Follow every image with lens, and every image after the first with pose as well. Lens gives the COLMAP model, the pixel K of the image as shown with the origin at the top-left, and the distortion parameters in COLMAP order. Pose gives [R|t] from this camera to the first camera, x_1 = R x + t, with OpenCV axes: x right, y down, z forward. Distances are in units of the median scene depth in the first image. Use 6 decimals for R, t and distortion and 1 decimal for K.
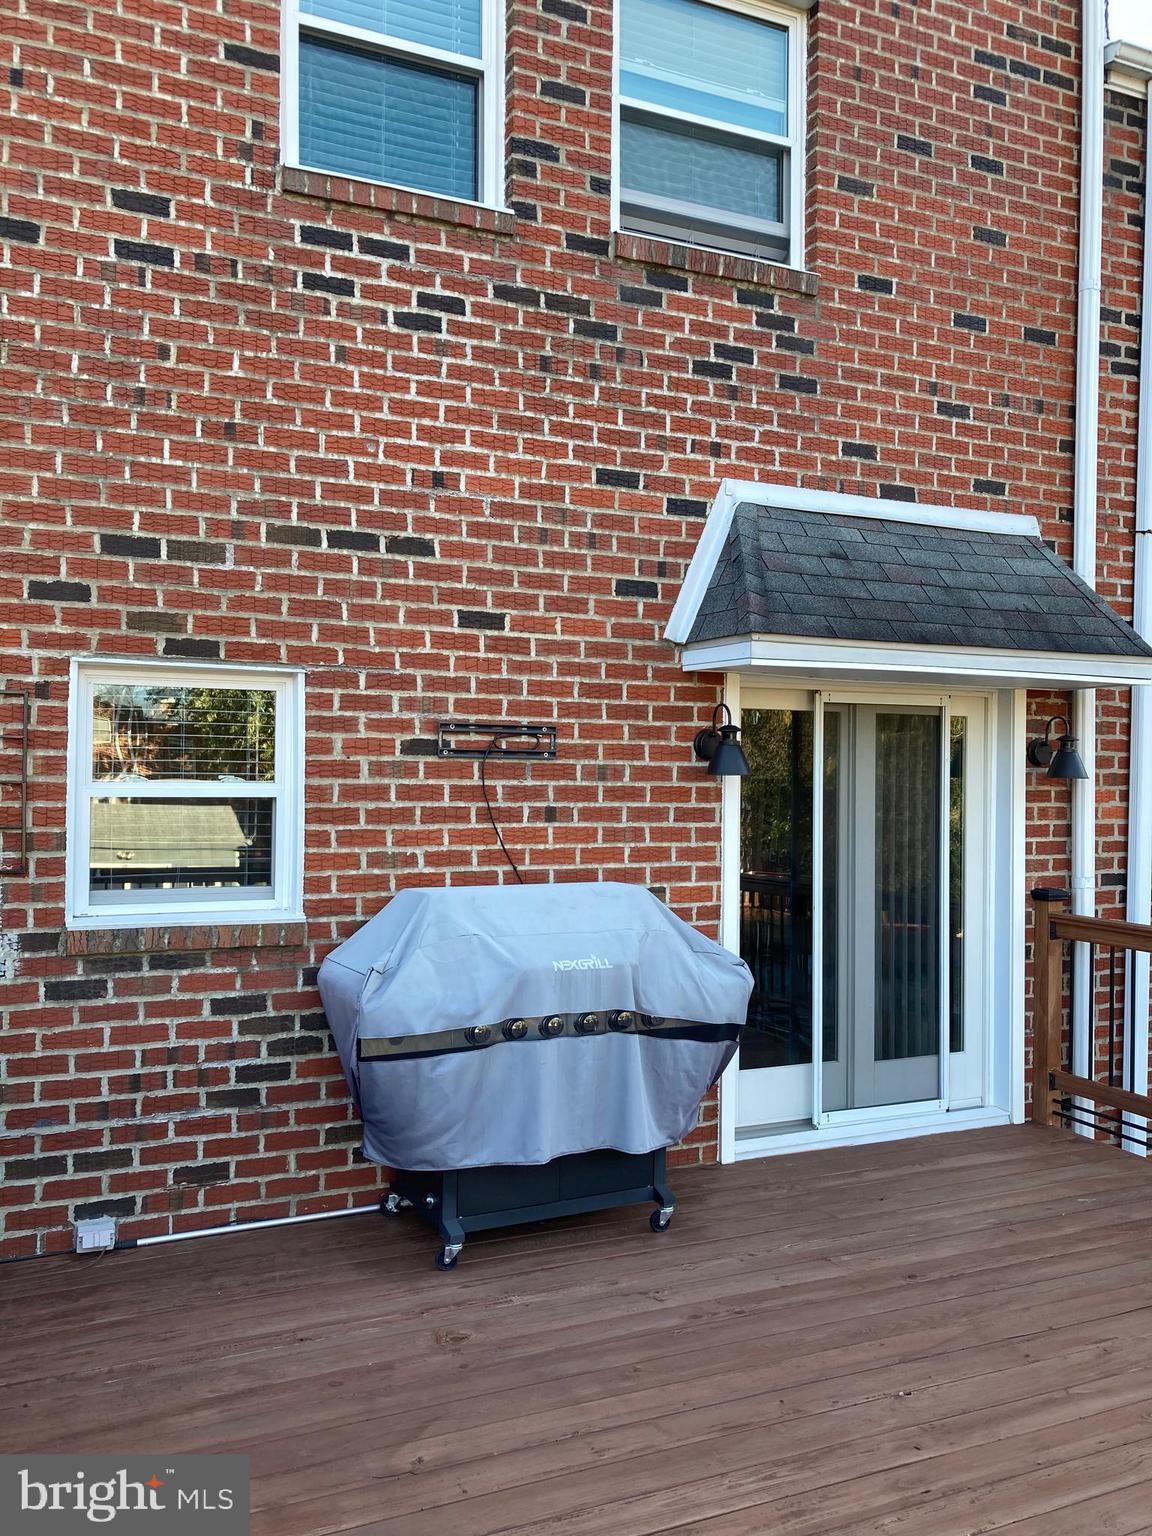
lens RADIAL K [[1261.1, 0, 585.0], [0, 1261.1, 774.4], [0, 0, 1]] dist [0.046611, -0.039619]
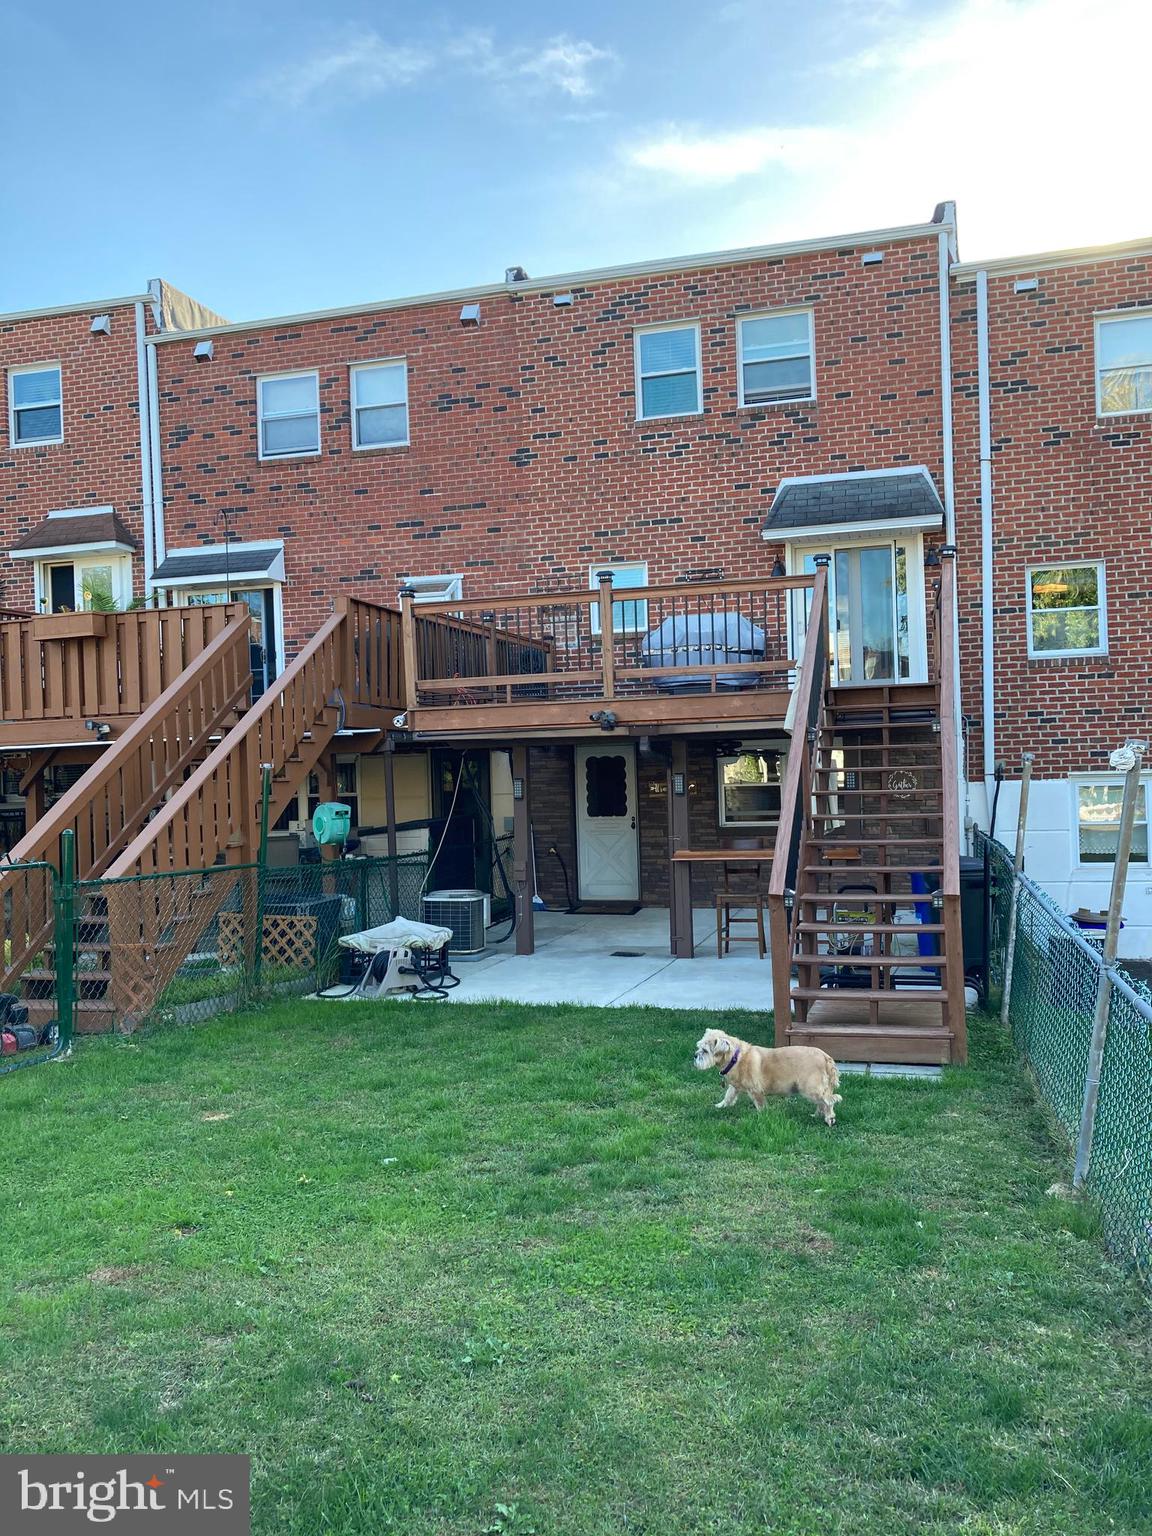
lens RADIAL K [[1261.1, 0, 575.2], [0, 1261.1, 782.1], [0, 0, 1]] dist [0.046611, -0.039619]
pose [[0.763172, -0.030653, -0.645468, 1.752153], [0.042112, 0.999110, 0.002344, 0.483188], [0.644822, -0.028971, 0.763784, -1.718564]]
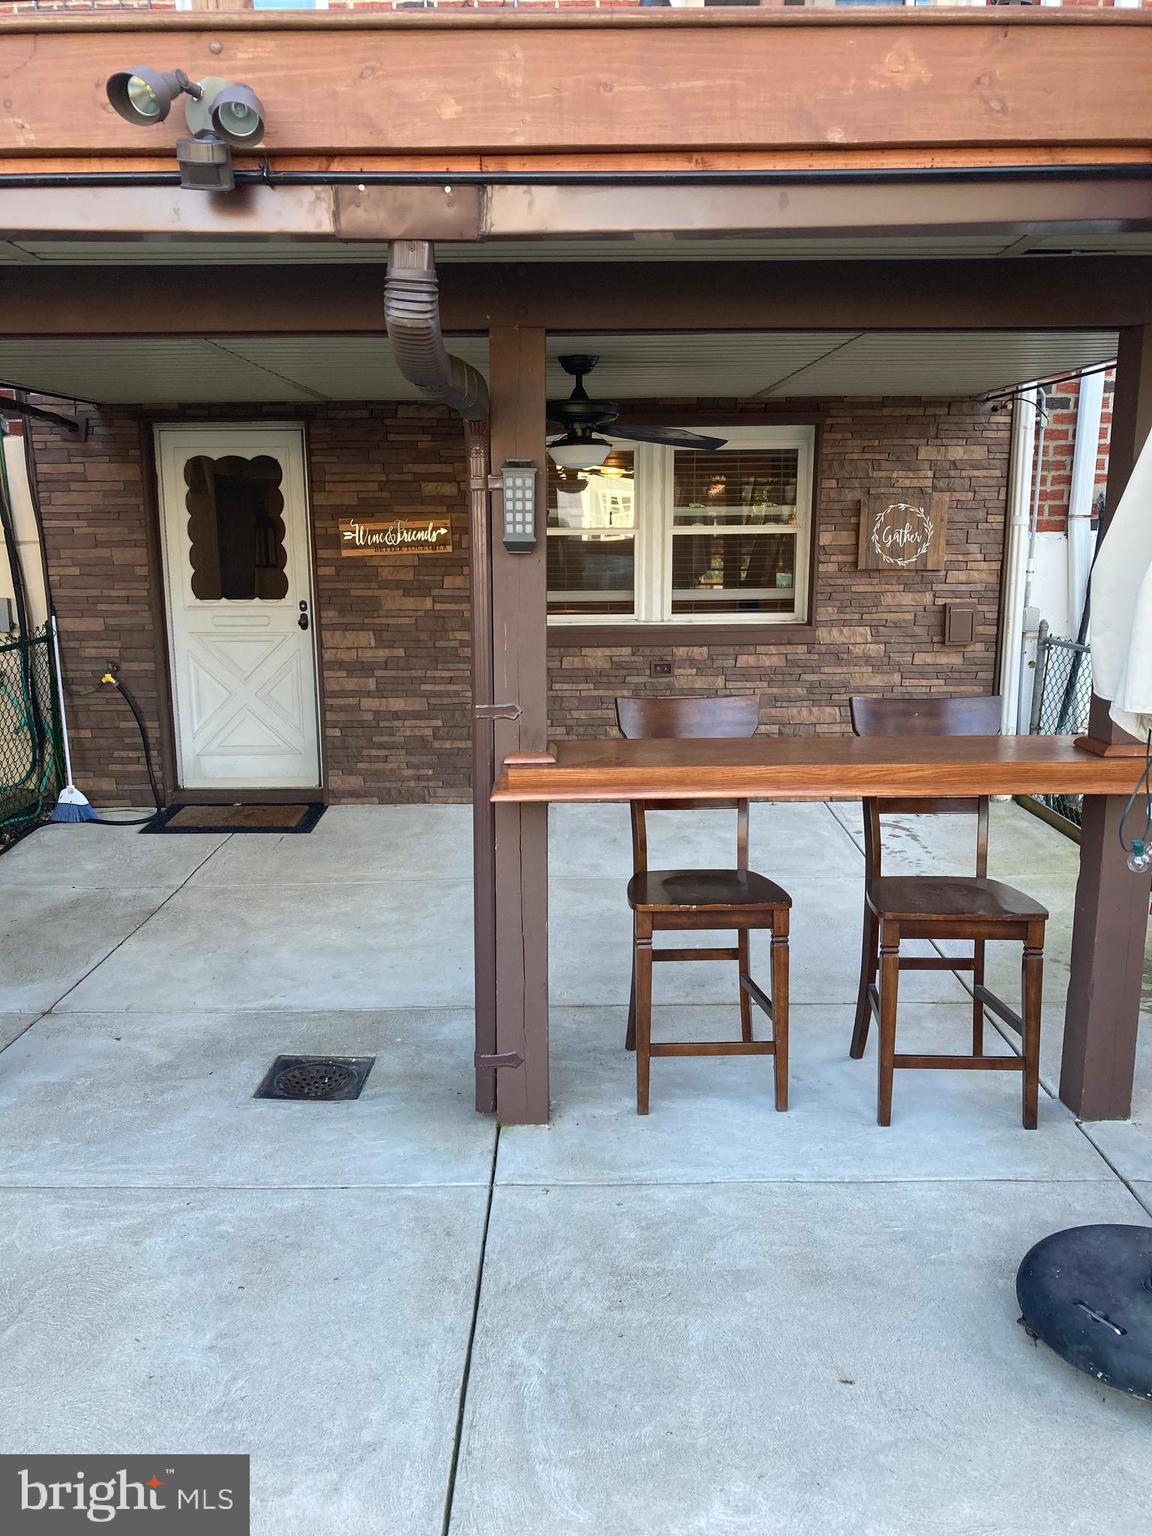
lens RADIAL K [[1261.1, 0, 582.7], [0, 1261.1, 771.3], [0, 0, 1]] dist [0.046611, -0.039619]
pose [[0.913758, 0.058236, -0.402064, 0.616795], [0.020377, 0.981857, 0.188524, 0.514034], [0.405748, -0.180458, 0.895993, -0.298720]]
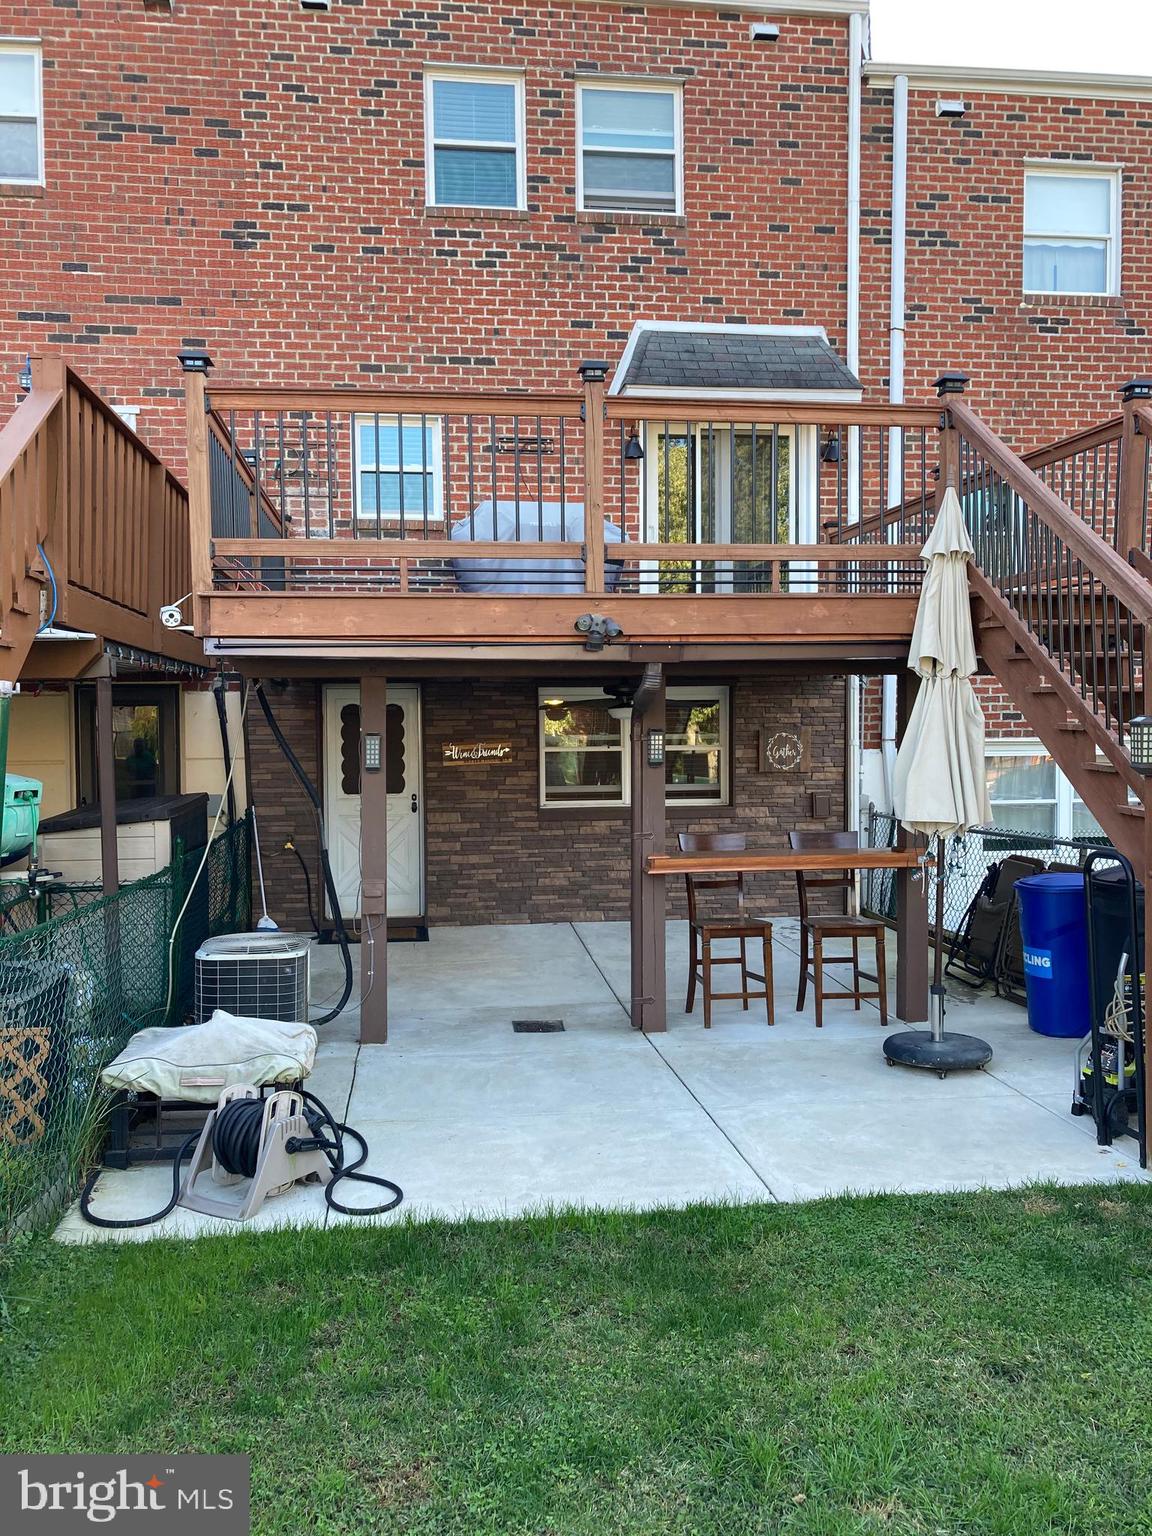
lens RADIAL K [[1261.1, 0, 579.3], [0, 1261.1, 763.5], [0, 0, 1]] dist [0.046611, -0.039619]
pose [[0.957269, -0.012838, -0.288913, 0.665478], [0.022234, 0.999324, 0.029265, 0.475292], [0.288342, -0.034439, 0.956908, -1.162578]]
